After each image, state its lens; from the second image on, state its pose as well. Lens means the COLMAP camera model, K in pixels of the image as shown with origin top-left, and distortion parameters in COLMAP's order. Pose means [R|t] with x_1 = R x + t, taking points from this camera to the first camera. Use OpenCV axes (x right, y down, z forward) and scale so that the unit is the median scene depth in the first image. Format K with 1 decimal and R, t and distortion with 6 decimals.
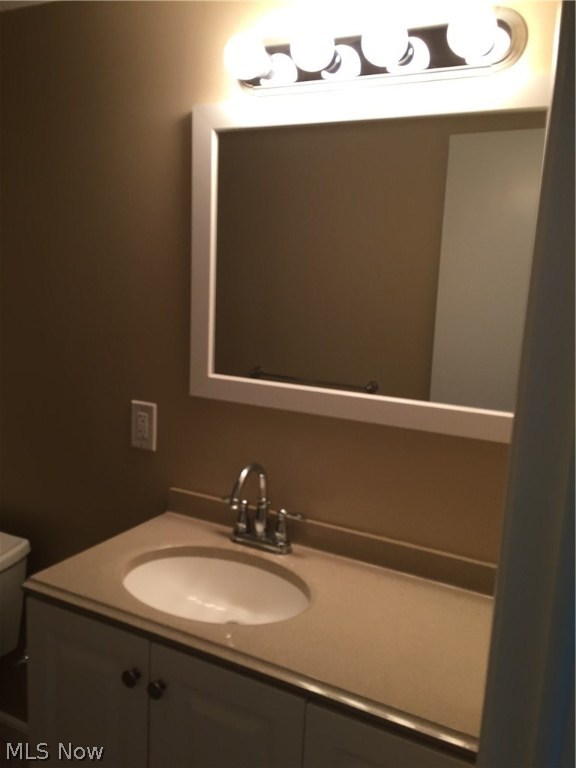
lens RADIAL K [[660.8, 0, 290.4], [0, 660.8, 381.0], [0, 0, 1]] dist [0.086361, -0.107528]
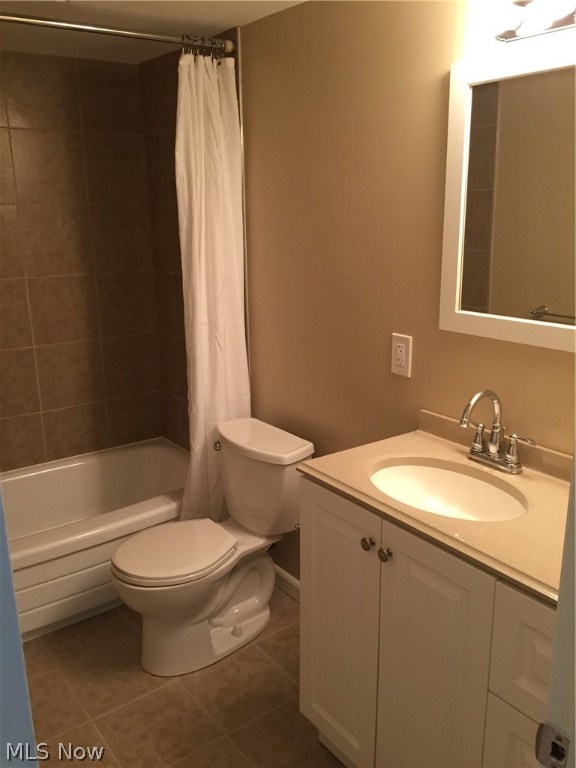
lens RADIAL K [[660.8, 0, 290.3], [0, 660.8, 387.9], [0, 0, 1]] dist [0.086361, -0.107528]
pose [[0.895218, 0.065742, -0.440752, 0.136383], [-0.024687, 0.994855, 0.098250, 0.017168], [0.444944, -0.077075, 0.892236, -0.145036]]
